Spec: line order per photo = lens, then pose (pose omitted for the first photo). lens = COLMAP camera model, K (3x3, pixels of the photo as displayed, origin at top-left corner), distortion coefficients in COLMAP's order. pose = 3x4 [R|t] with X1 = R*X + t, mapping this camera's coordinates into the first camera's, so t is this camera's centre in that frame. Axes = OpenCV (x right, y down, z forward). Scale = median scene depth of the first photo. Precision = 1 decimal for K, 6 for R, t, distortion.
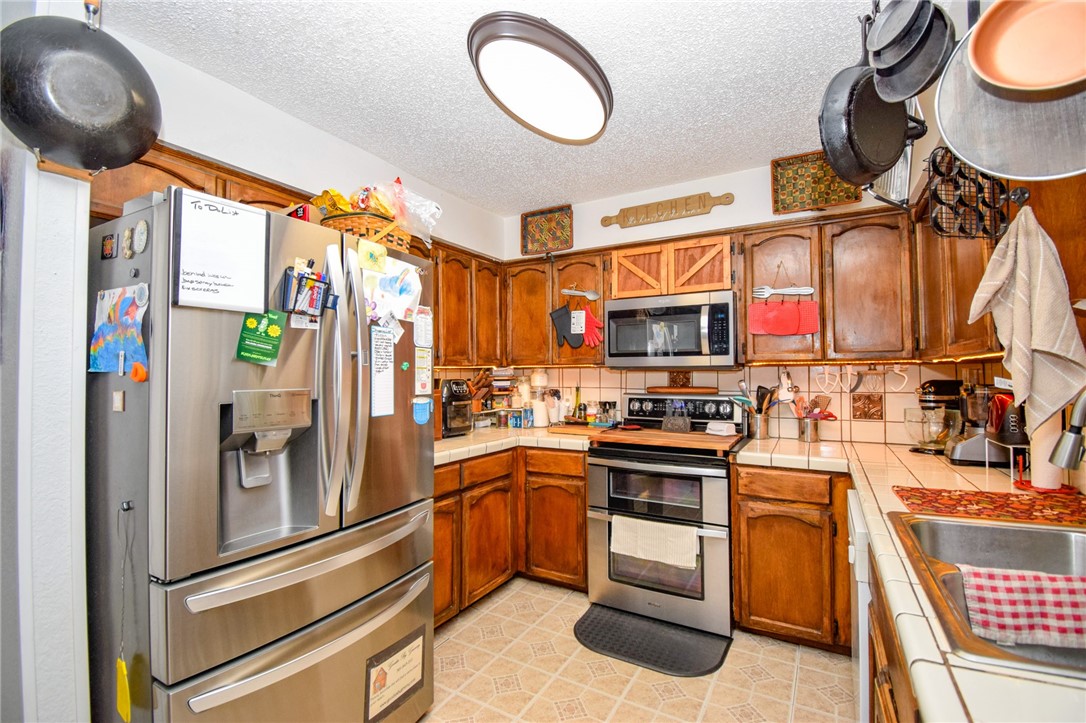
lens RADIAL K [[480.9, 0, 537.7], [0, 480.9, 362.5], [0, 0, 1]] dist [0.021663, -0.027171]
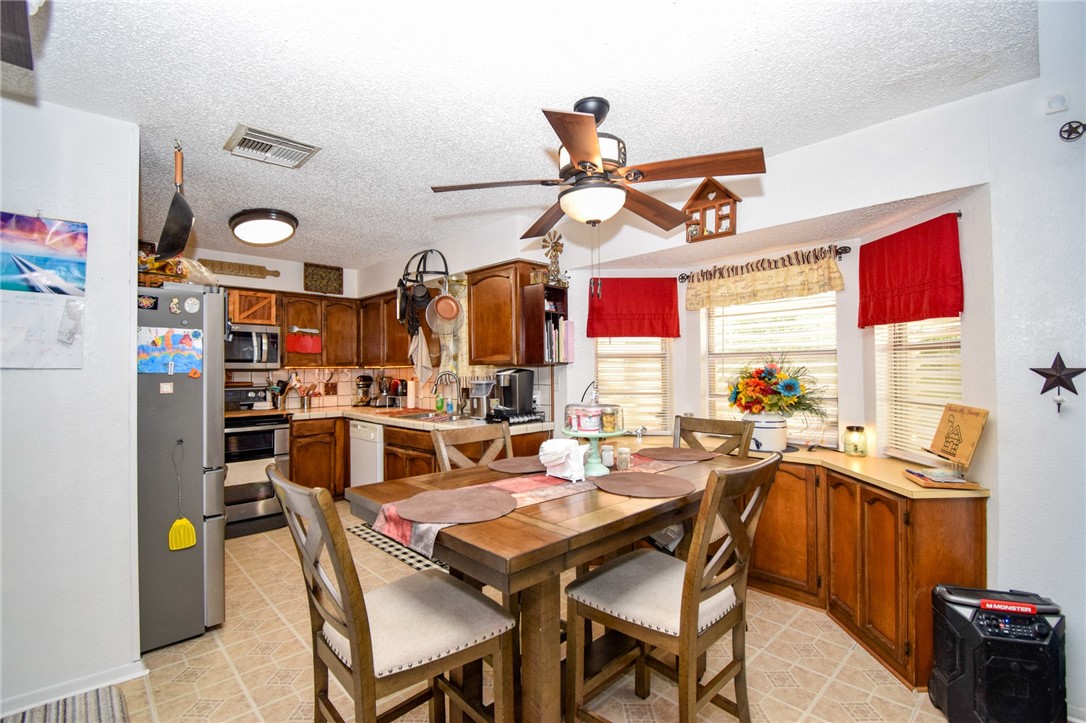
lens RADIAL K [[493.7, 0, 545.8], [0, 493.7, 361.1], [0, 0, 1]] dist [0.023719, -0.029798]
pose [[0.272780, 0.018983, 0.961889, -1.102248], [-0.016509, 0.999750, -0.015048, -0.010242], [-0.961935, -0.011775, 0.273025, -0.454889]]
